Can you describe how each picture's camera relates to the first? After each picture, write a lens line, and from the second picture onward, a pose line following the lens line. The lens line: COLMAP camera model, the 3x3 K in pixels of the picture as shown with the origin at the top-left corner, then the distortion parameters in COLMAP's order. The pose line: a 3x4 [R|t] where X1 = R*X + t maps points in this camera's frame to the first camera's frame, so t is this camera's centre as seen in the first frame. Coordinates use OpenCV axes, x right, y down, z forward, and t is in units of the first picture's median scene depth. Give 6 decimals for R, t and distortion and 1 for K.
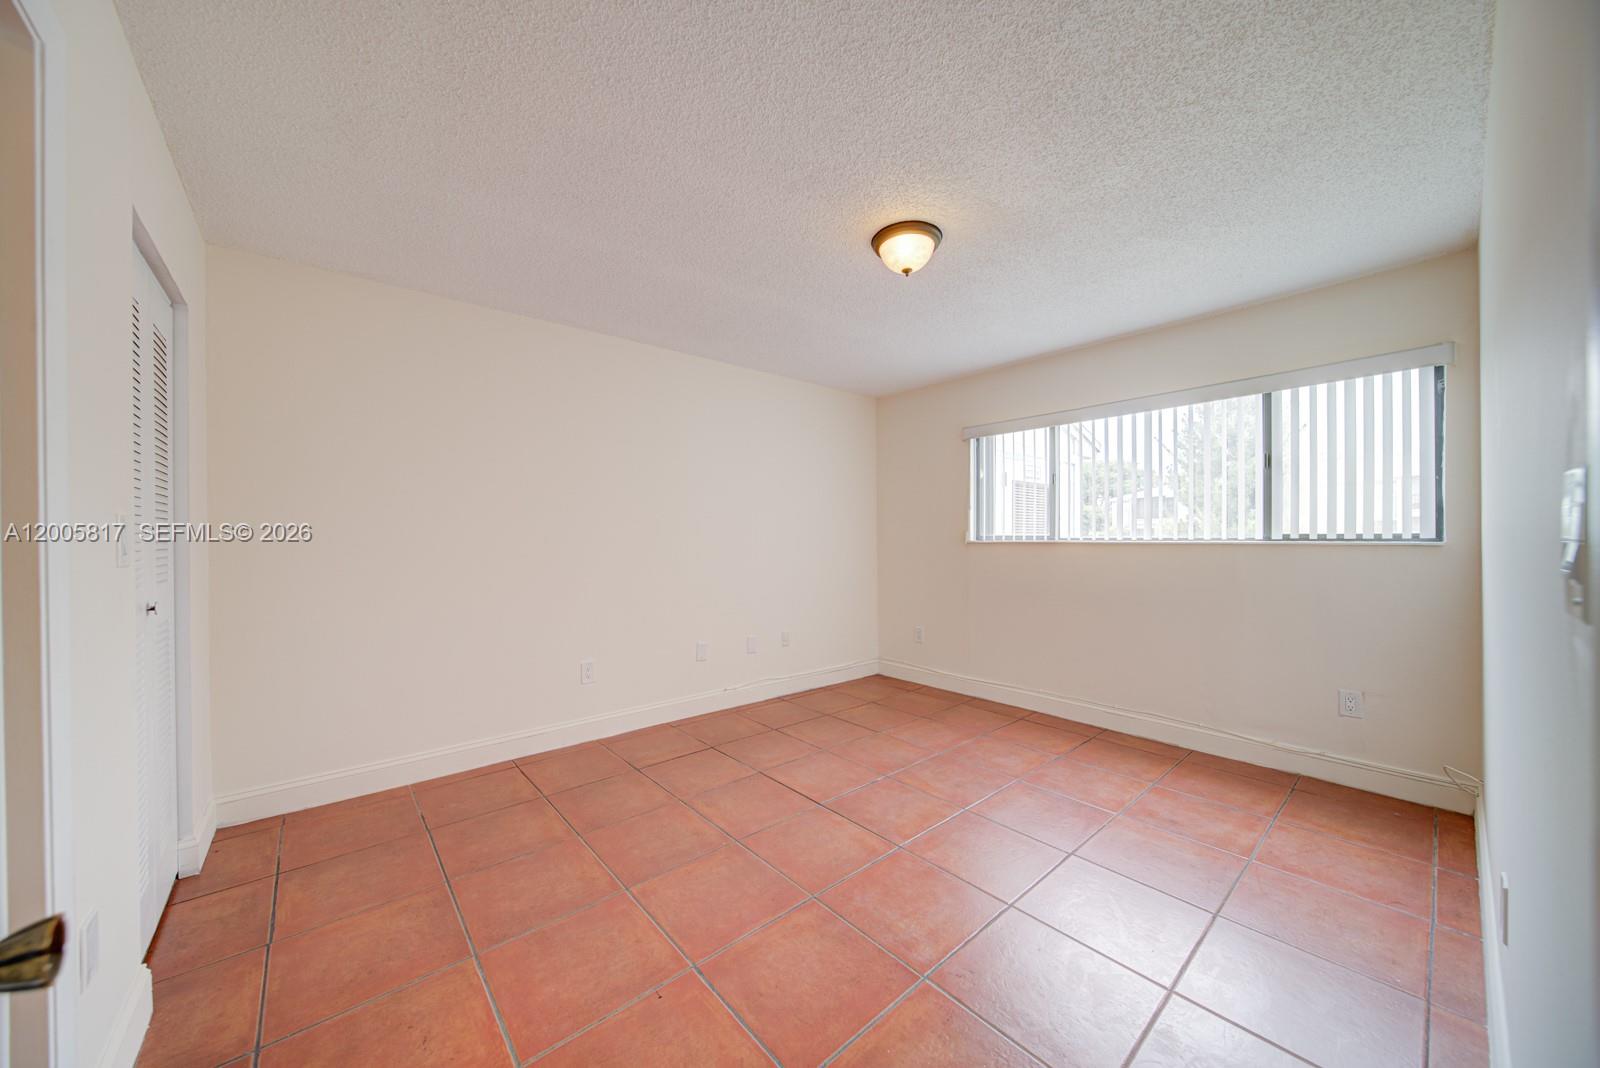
lens RADIAL K [[570.4, 0, 801.1], [0, 570.4, 537.6], [0, 0, 1]] dist [-0.002664, 0.000099]
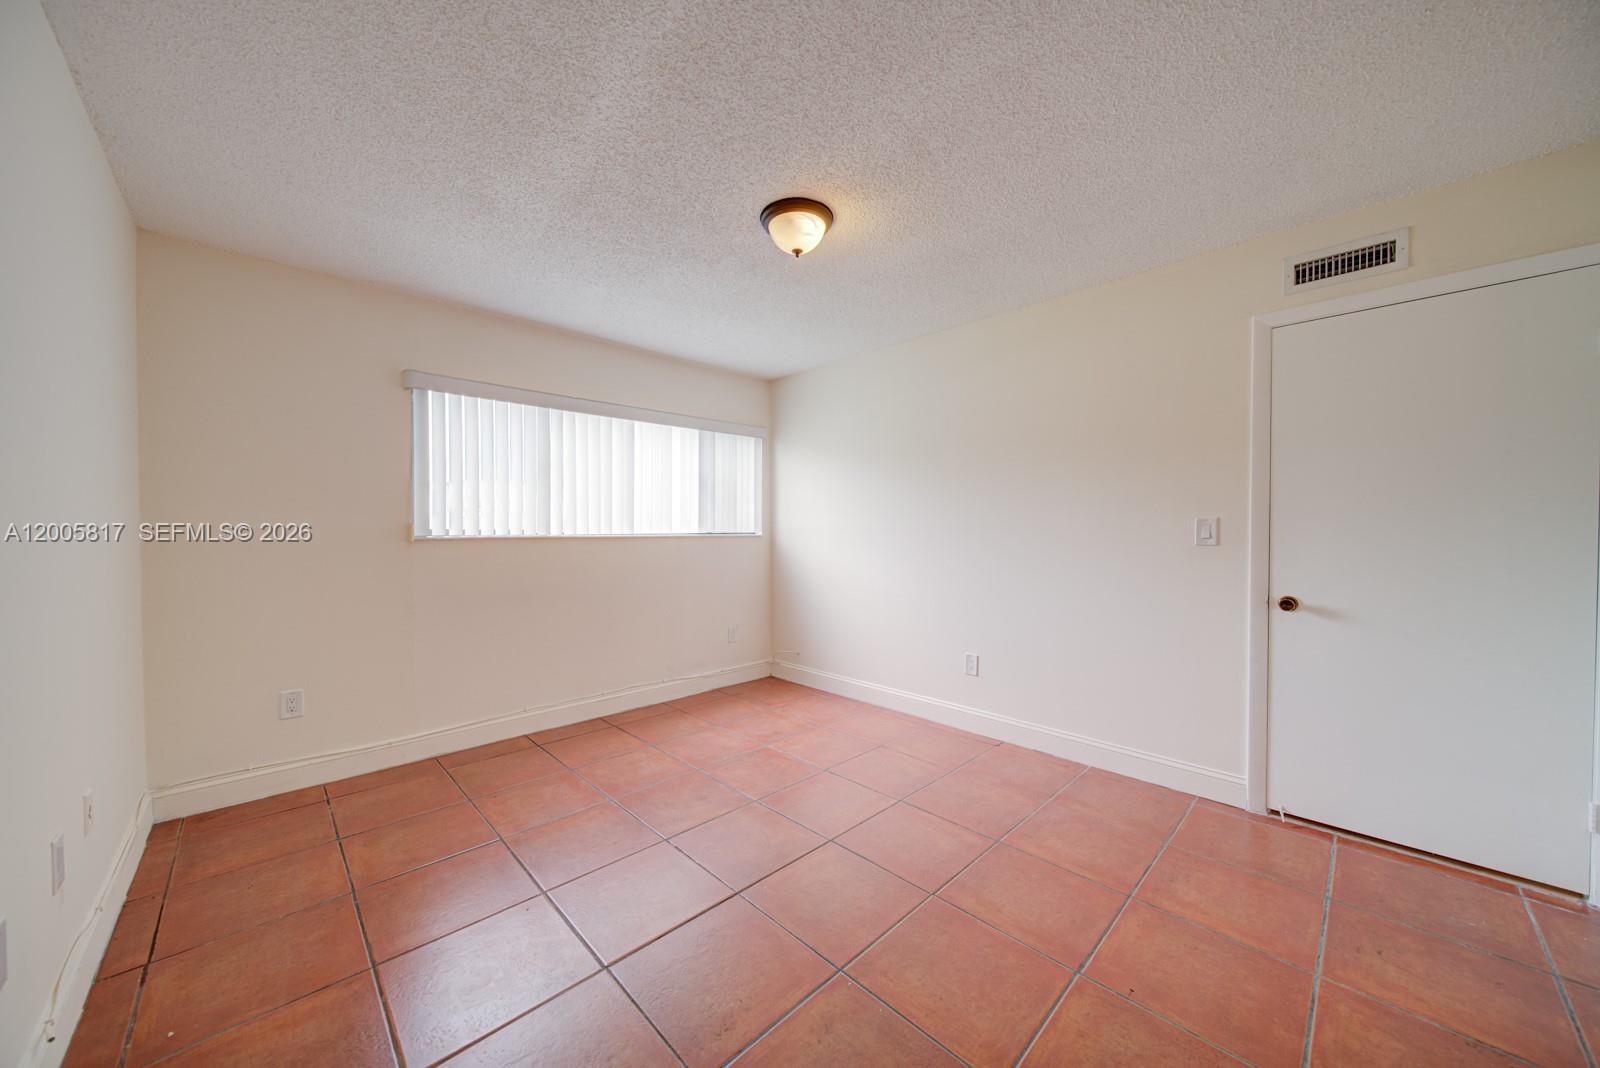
lens RADIAL K [[570.4, 0, 799.0], [0, 570.4, 533.5], [0, 0, 1]] dist [-0.002664, 0.000099]
pose [[-0.075314, -0.001553, 0.997159, -0.578078], [0.002640, 0.999995, 0.001757, 0.002658], [-0.997156, 0.002765, -0.075310, 0.800477]]
